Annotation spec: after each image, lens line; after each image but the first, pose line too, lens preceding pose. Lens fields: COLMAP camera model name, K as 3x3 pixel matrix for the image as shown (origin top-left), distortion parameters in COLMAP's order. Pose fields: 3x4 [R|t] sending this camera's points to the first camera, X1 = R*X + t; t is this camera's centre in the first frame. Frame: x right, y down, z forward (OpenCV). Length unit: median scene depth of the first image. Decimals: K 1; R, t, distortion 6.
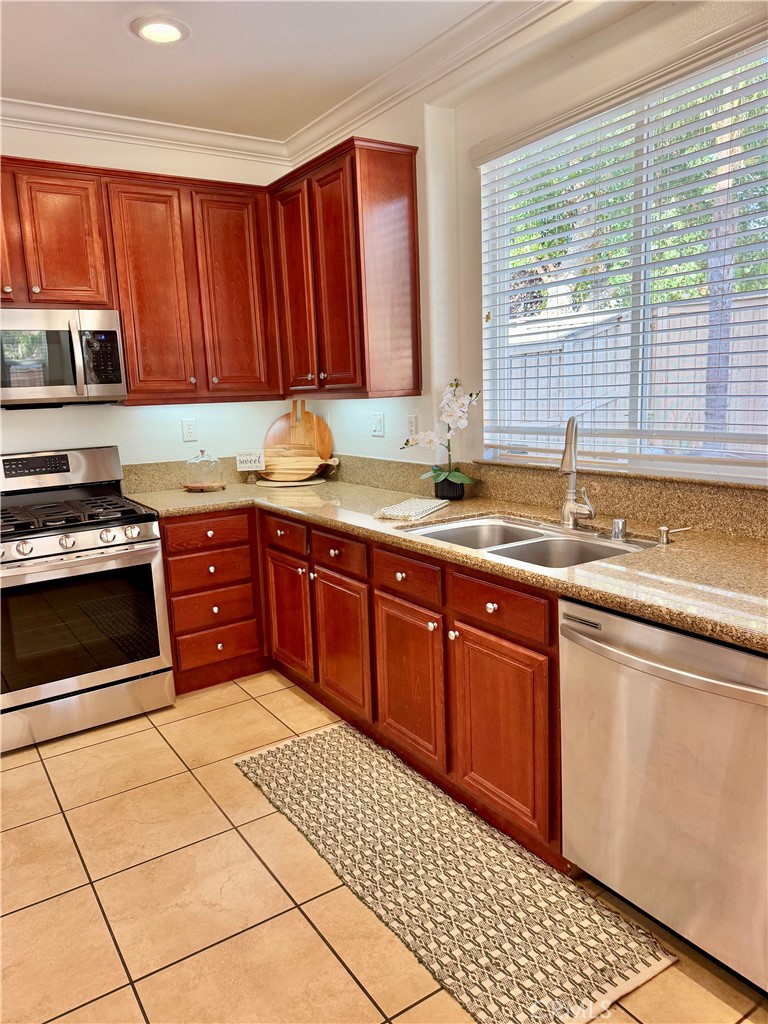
lens RADIAL K [[734.0, 0, 387.1], [0, 734.0, 521.0], [0, 0, 1]] dist [0.098569, -0.168319]
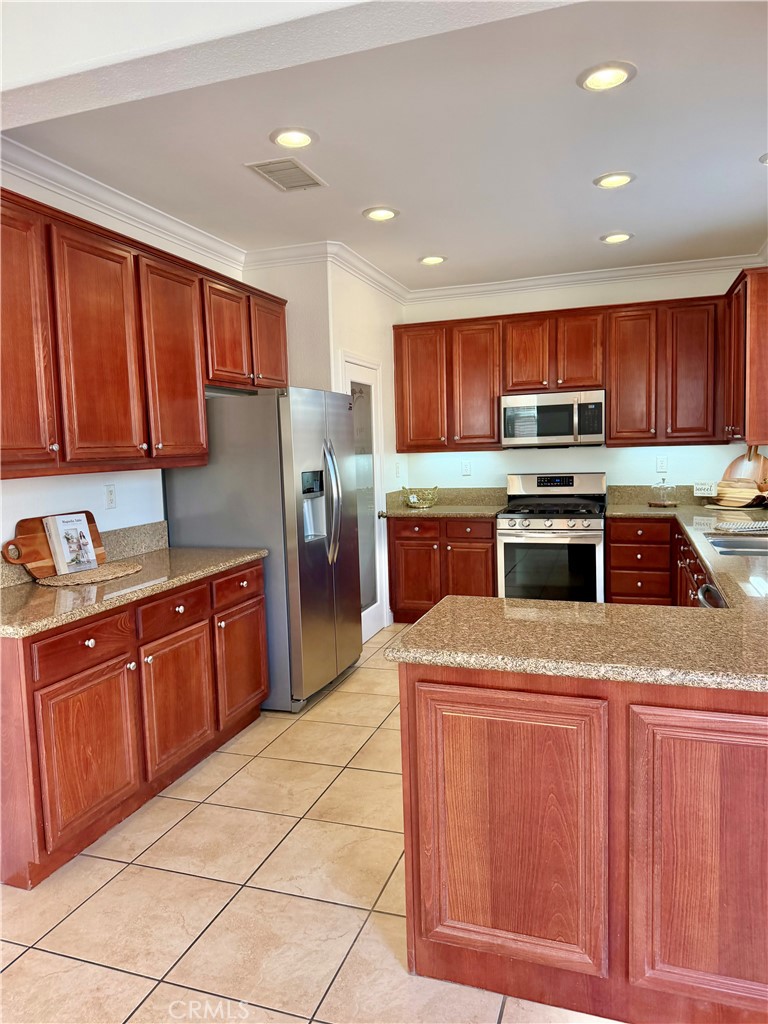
lens RADIAL K [[722.3, 0, 375.9], [0, 722.3, 513.8], [0, 0, 1]] dist [0.081490, -0.074360]
pose [[0.604158, 0.098993, -0.790692, 0.631189], [-0.139786, 0.990033, 0.017141, 0.030075], [0.784508, 0.100172, 0.611975, -0.351961]]
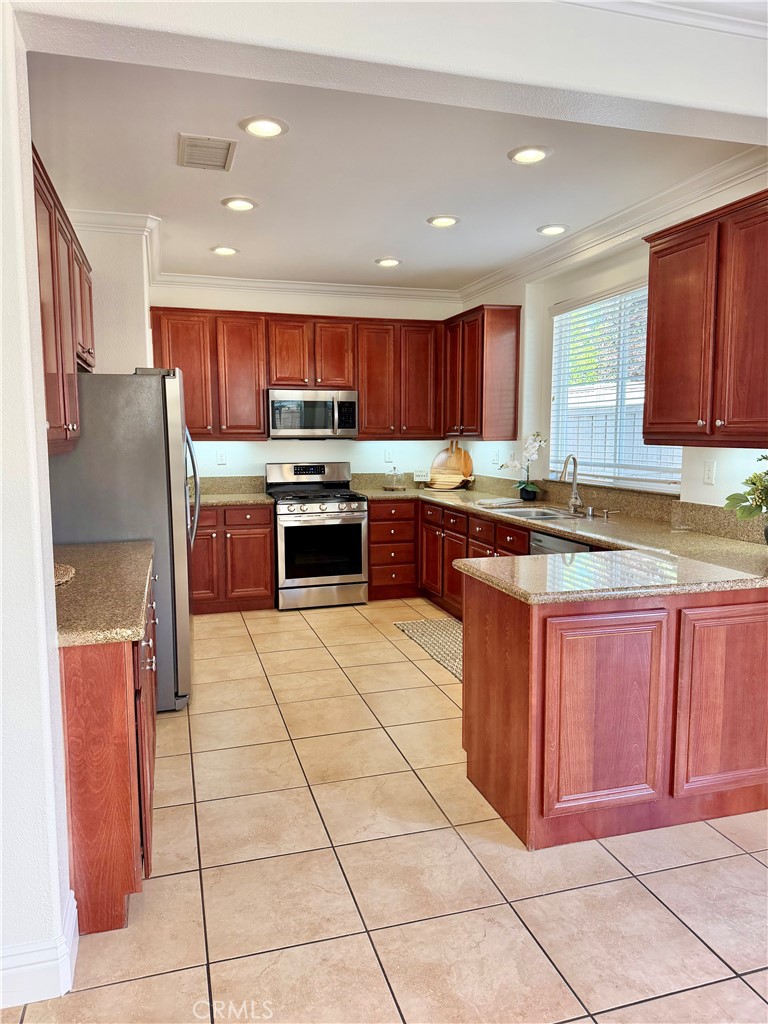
lens RADIAL K [[722.3, 0, 375.9], [0, 722.3, 513.8], [0, 0, 1]] dist [0.081490, -0.074360]
pose [[0.955076, 0.070092, -0.287952, 0.237900], [-0.087519, 0.995002, -0.048082, 0.114897], [0.283143, 0.071123, 0.956437, -0.731661]]
